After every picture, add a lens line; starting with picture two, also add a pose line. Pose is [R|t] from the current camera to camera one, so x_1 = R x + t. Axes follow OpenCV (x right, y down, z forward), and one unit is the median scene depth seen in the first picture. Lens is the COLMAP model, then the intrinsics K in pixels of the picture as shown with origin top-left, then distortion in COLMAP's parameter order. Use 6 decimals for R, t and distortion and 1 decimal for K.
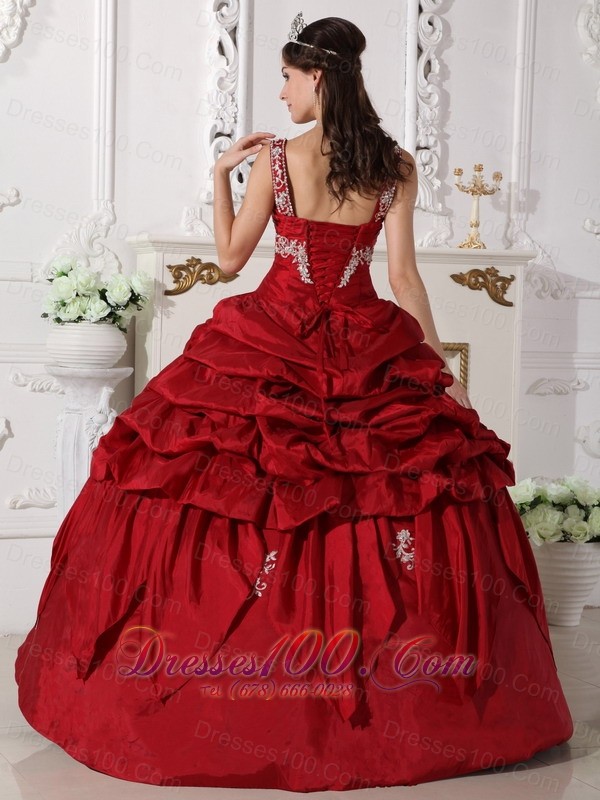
lens RADIAL K [[2304.9, 0, 289.4], [0, 2304.9, 409.6], [0, 0, 1]] dist [1.049071, 0.000000]
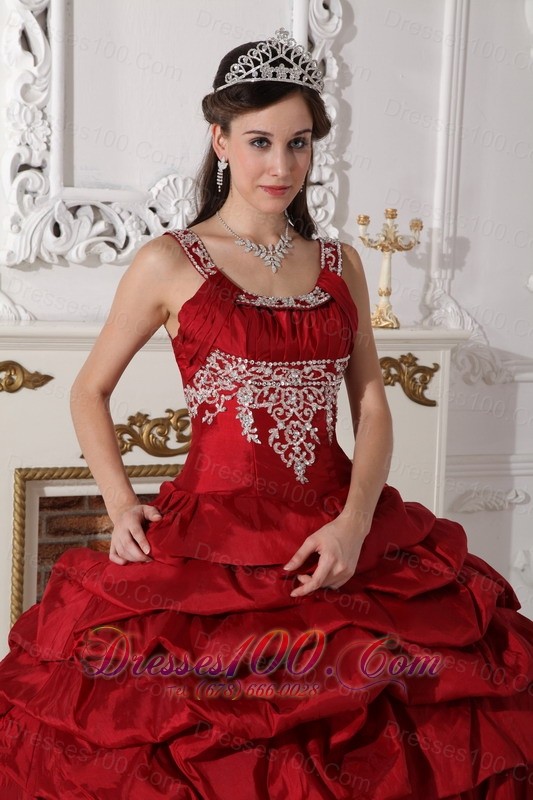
lens RADIAL K [[1773.2, 0, 239.6], [0, 1773.2, 392.0], [0, 0, 1]] dist [0.633717, 0.000000]
pose [[0.998371, 0.002859, 0.056980, 0.003182], [-0.009928, 0.992211, 0.124169, -0.116499], [-0.056181, -0.124532, 0.990624, 0.452037]]
